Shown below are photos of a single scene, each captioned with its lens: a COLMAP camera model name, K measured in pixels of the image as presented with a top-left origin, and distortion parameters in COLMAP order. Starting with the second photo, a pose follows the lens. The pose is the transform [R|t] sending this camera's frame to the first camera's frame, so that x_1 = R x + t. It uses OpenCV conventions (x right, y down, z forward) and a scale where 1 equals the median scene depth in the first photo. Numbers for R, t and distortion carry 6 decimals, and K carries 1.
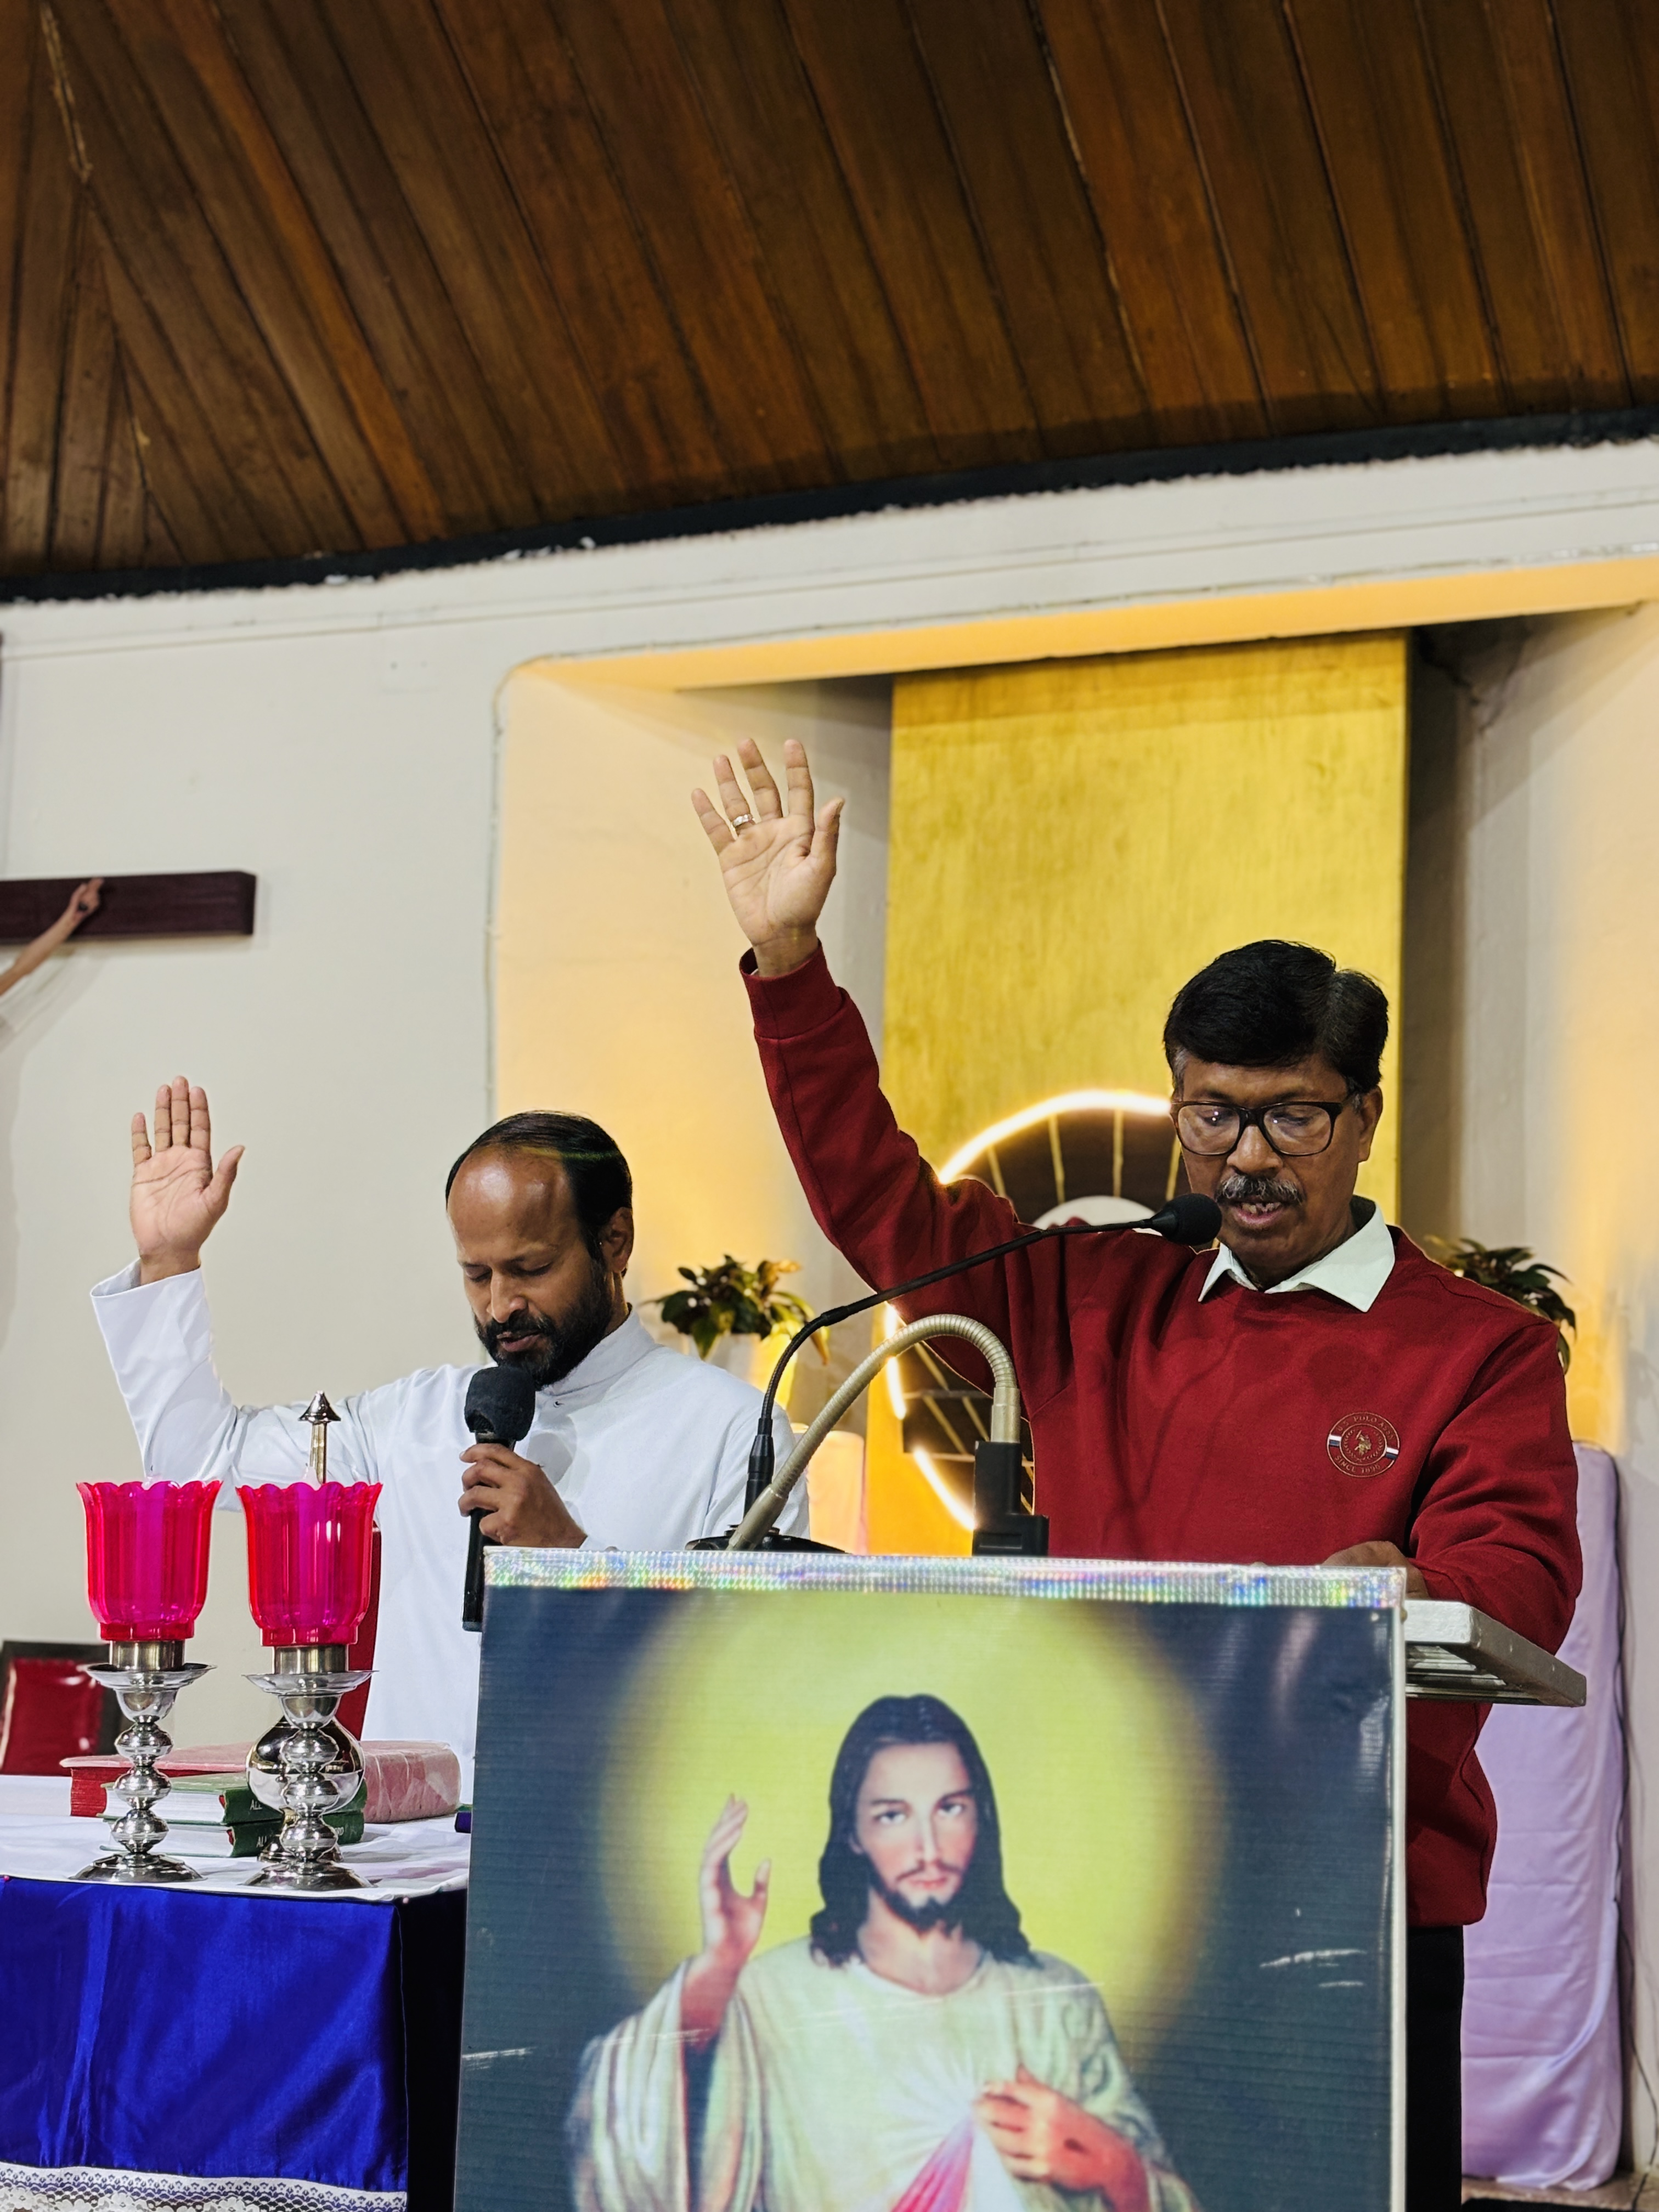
lens RADIAL K [[3338.3, 0, 835.1], [0, 3338.3, 1161.7], [0, 0, 1]] dist [0.071595, 0.000000]
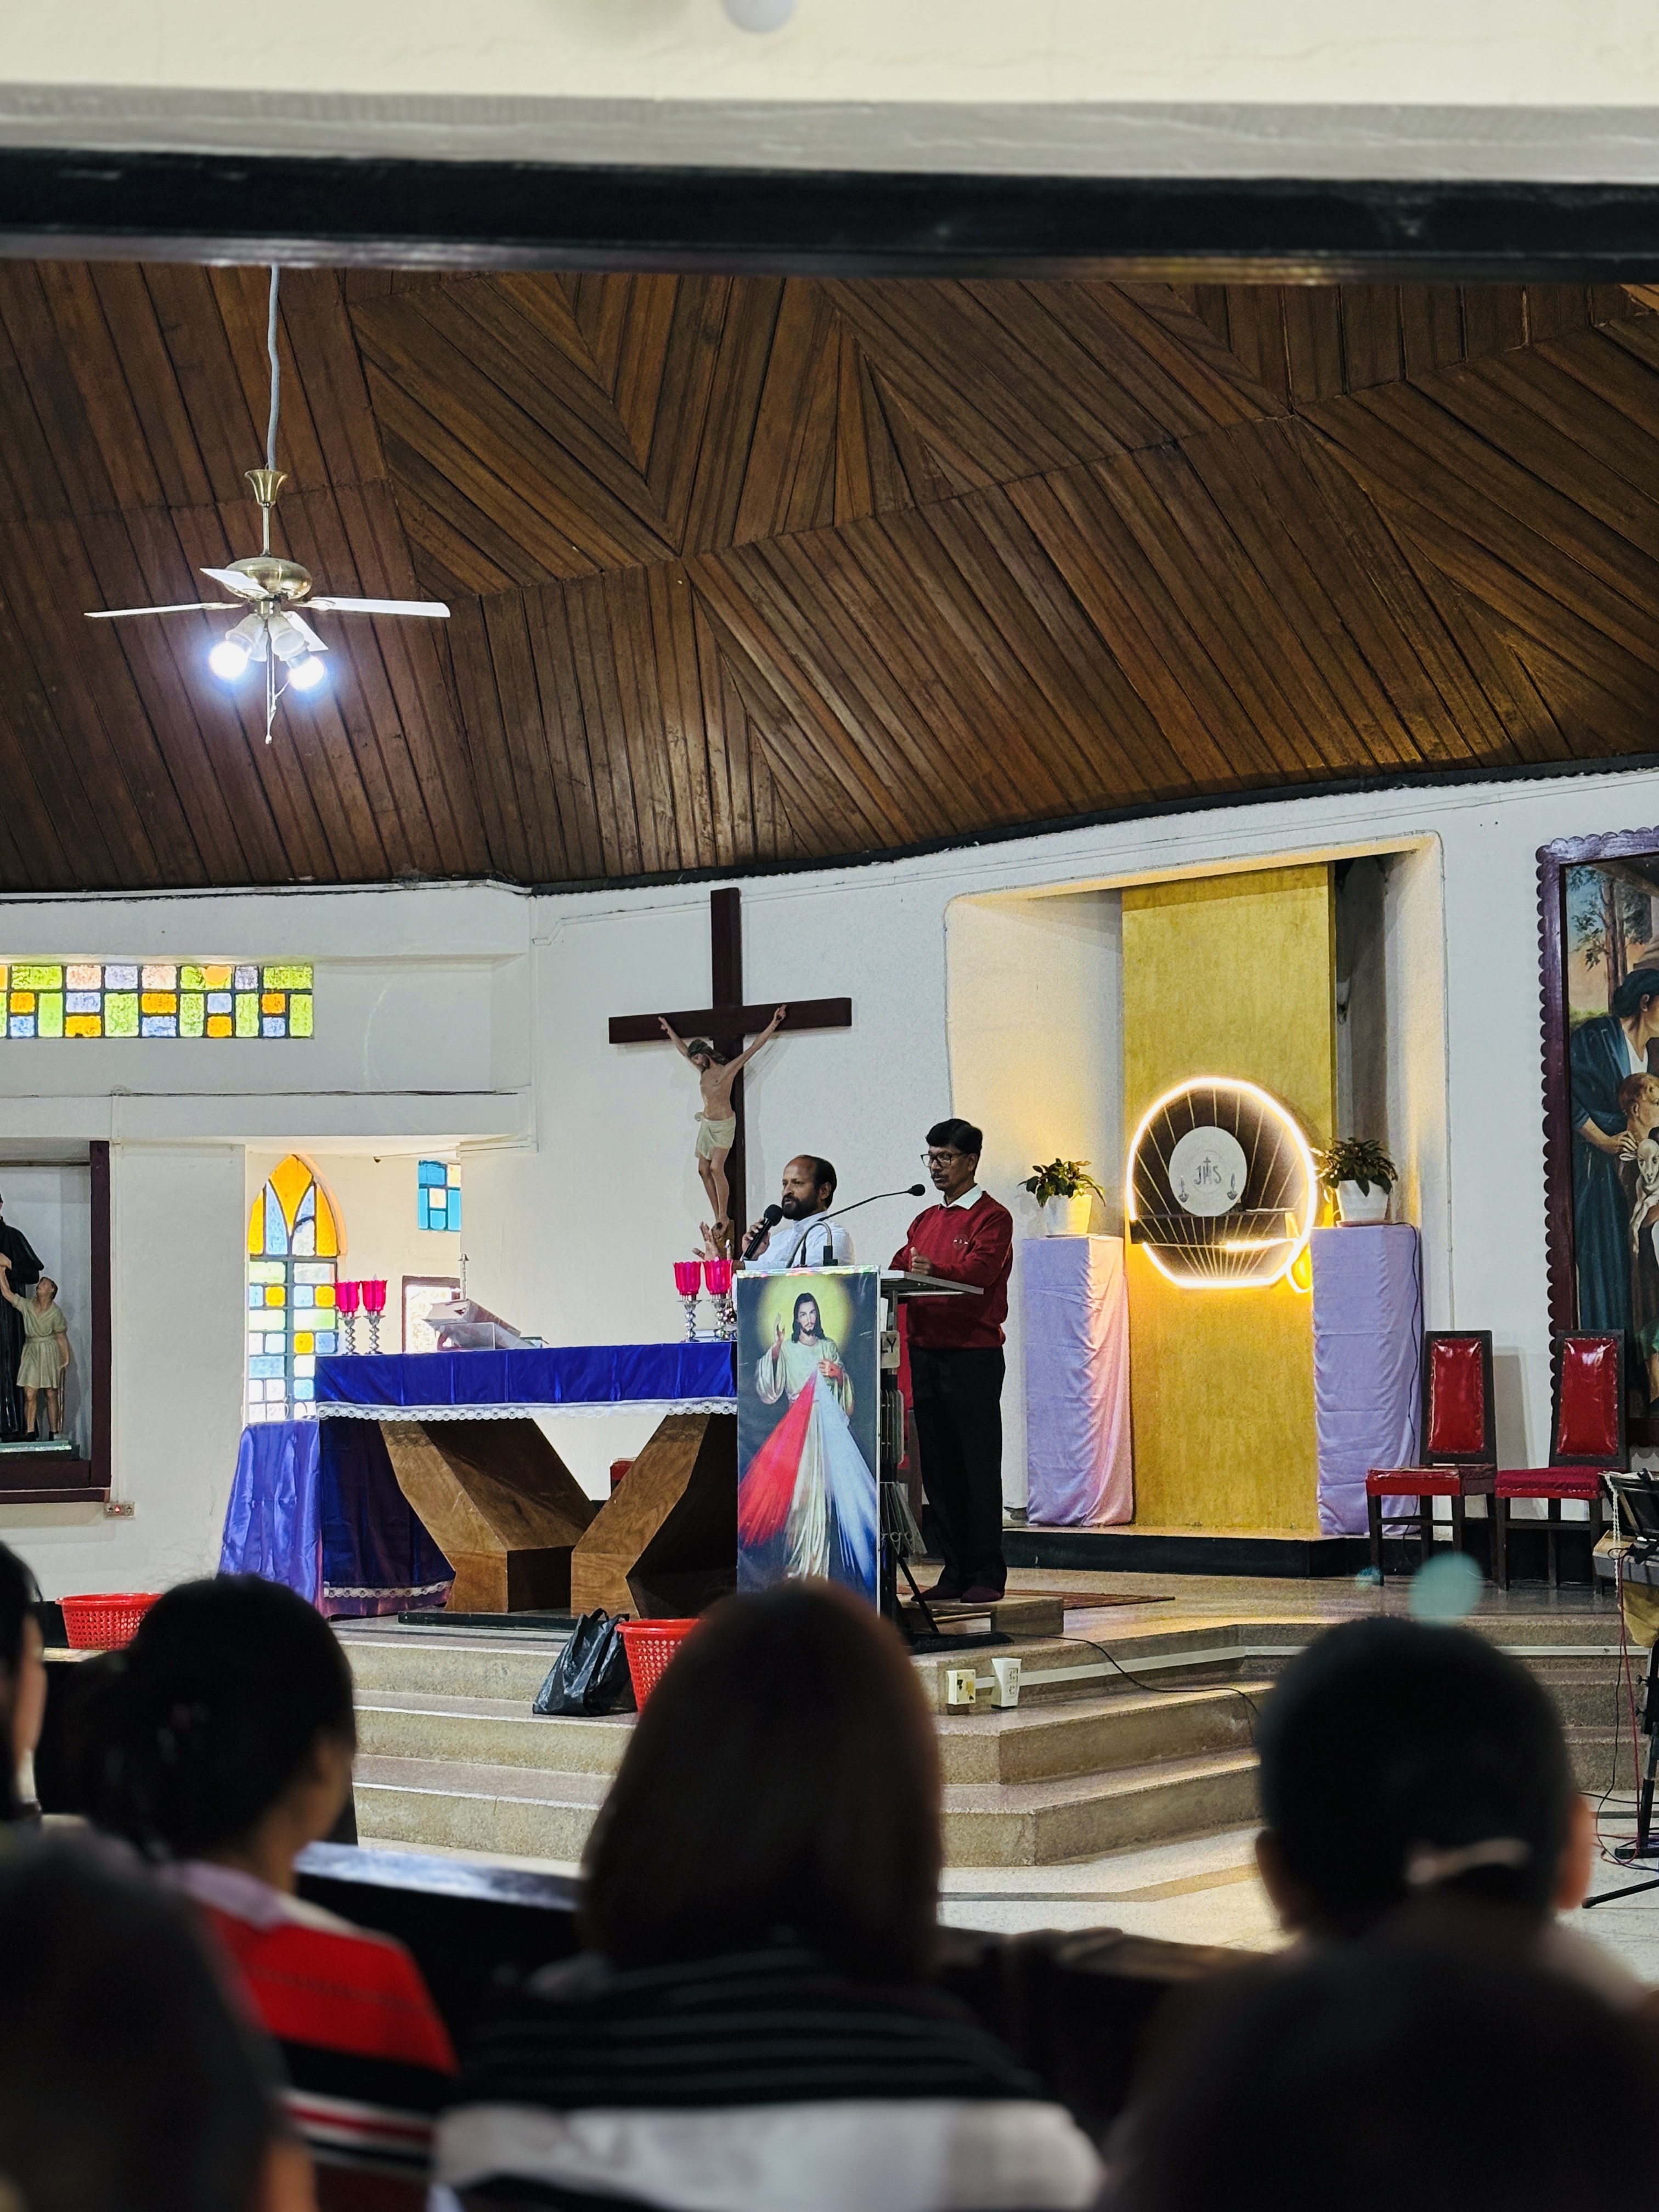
lens RADIAL K [[3338.3, 0, 832.0], [0, 3338.3, 1137.9], [0, 0, 1]] dist [0.071595, 0.000000]
pose [[0.957197, -0.059302, -0.283298, 0.474496], [0.073251, 0.996555, 0.038893, -0.087548], [0.280016, -0.057981, 0.958243, -1.223393]]
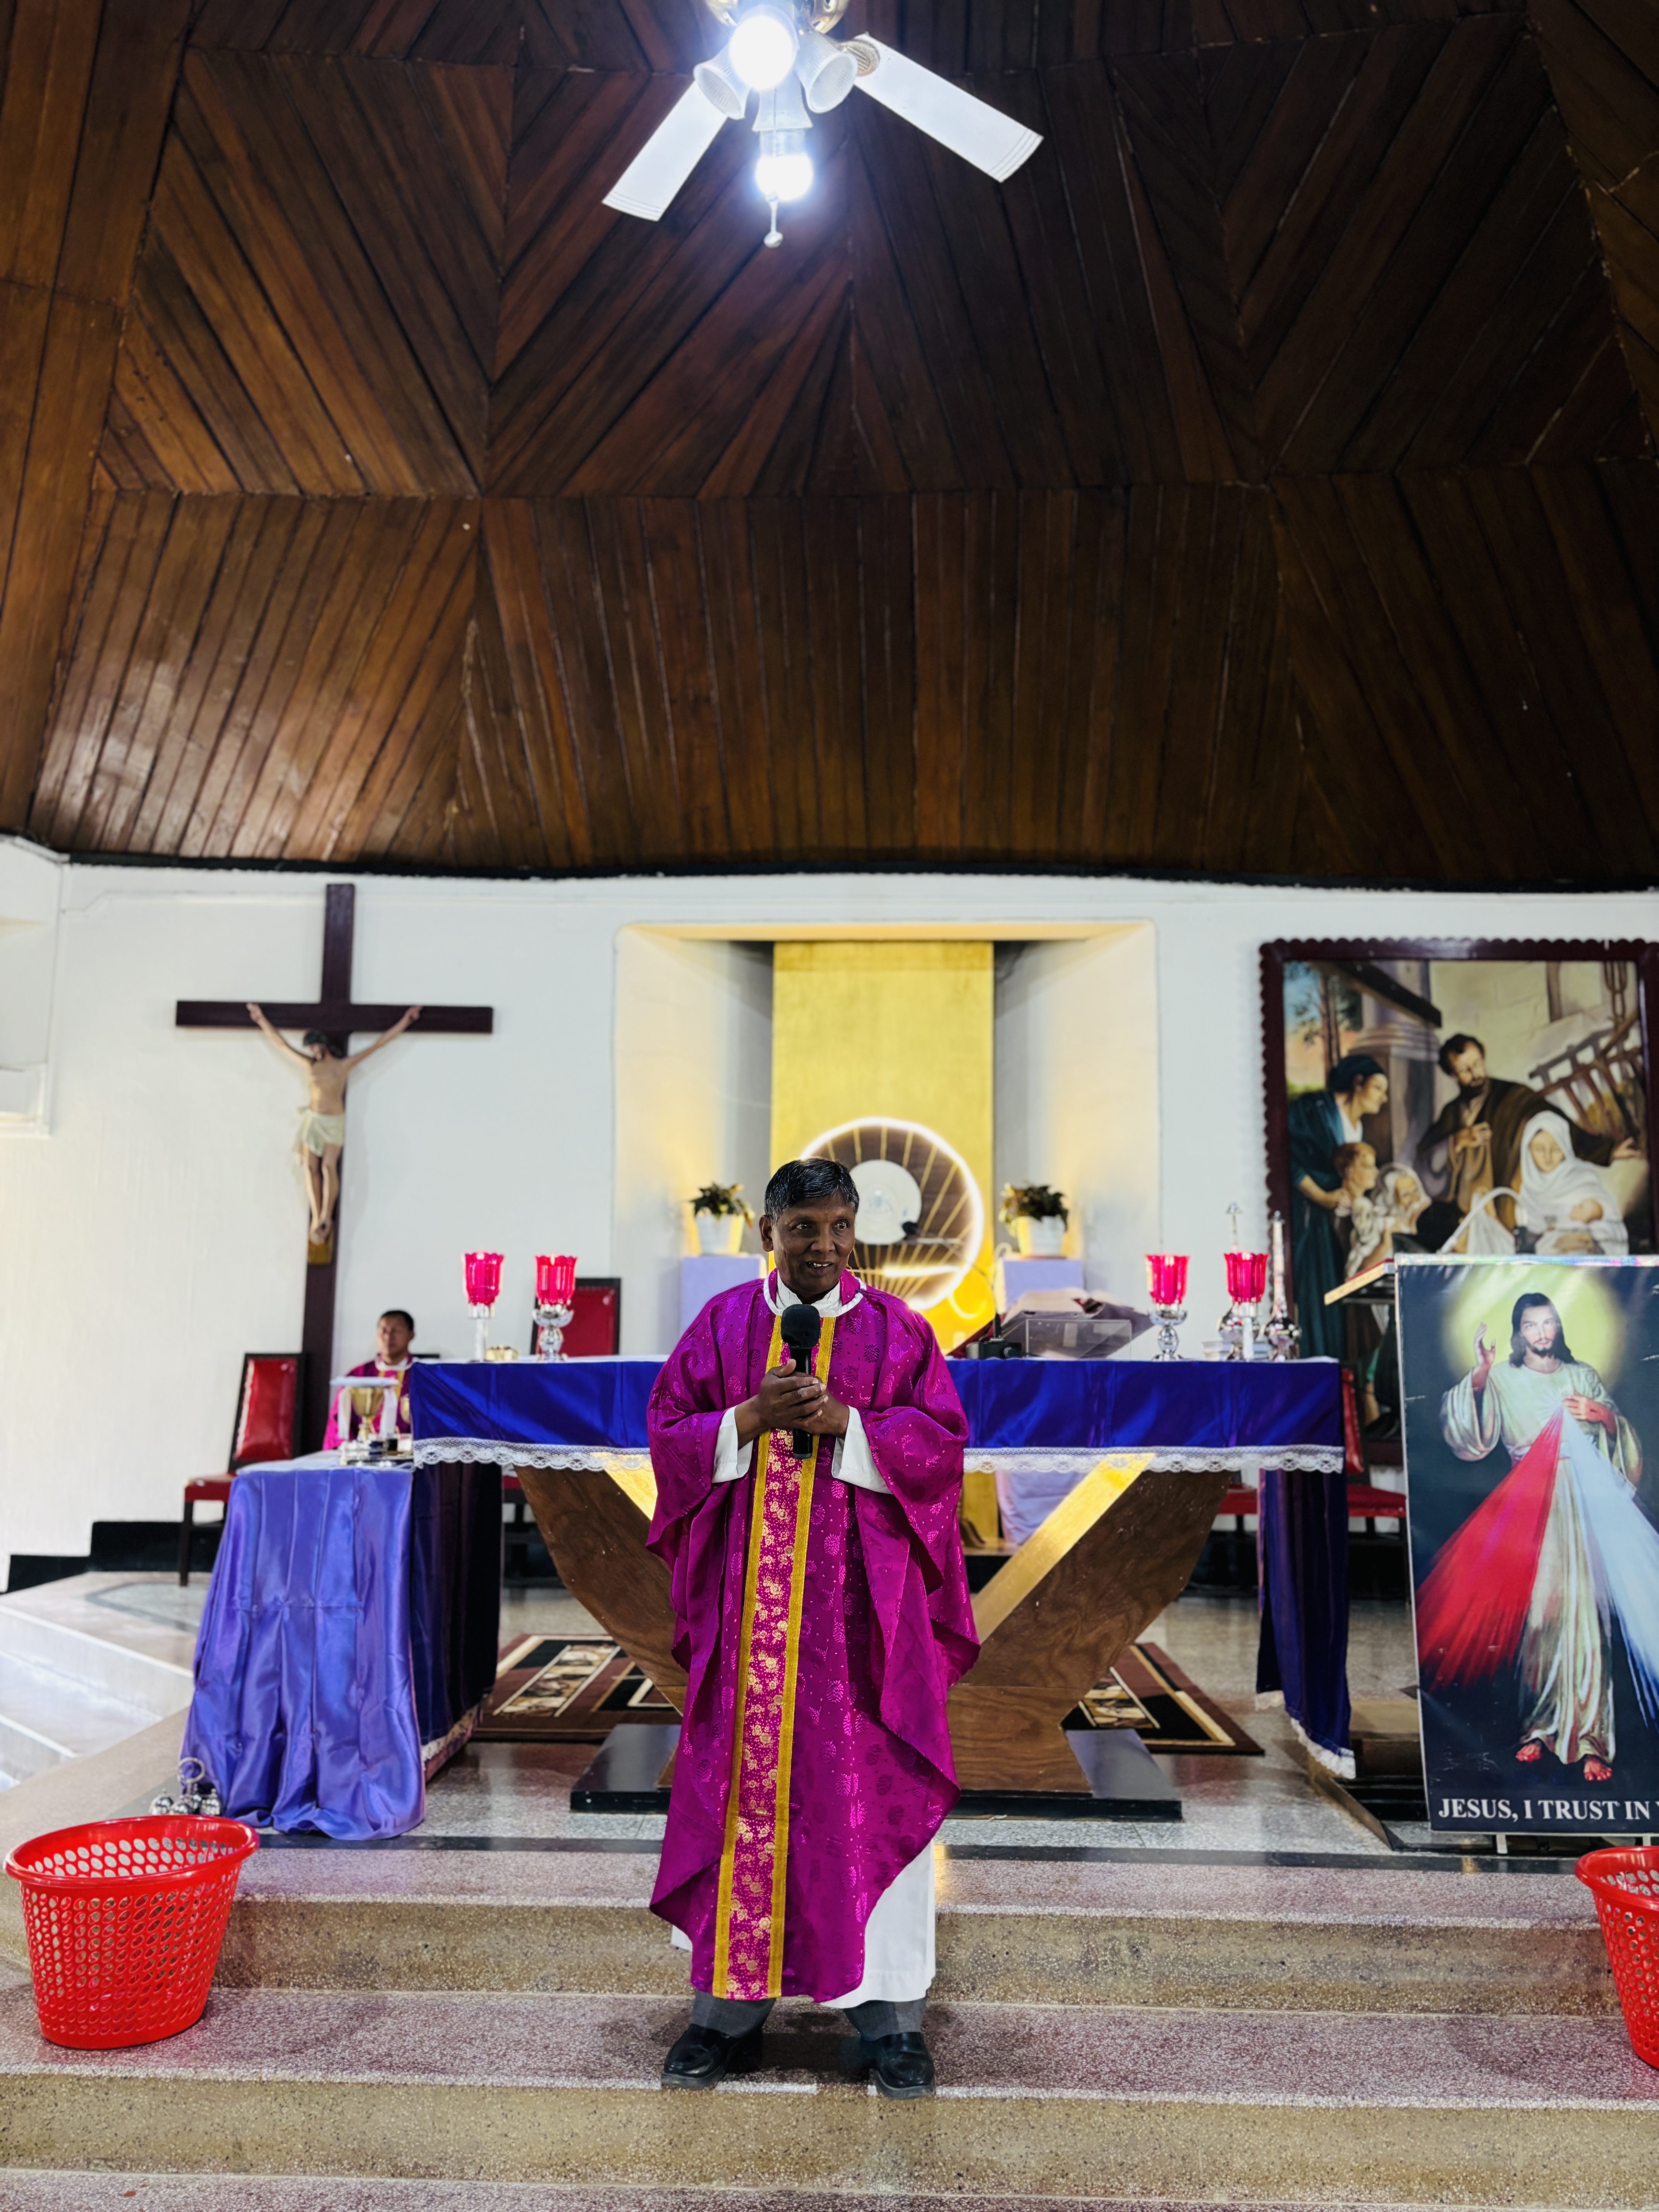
lens RADIAL K [[1666.2, 0, 821.5], [0, 1666.2, 1114.8], [0, 0, 1]] dist [0.044250, -0.052310]
pose [[0.932409, 0.034992, 0.359707, -0.400607], [-0.026979, 0.999264, -0.027276, 0.011041], [-0.360397, 0.015728, 0.932666, -0.123424]]
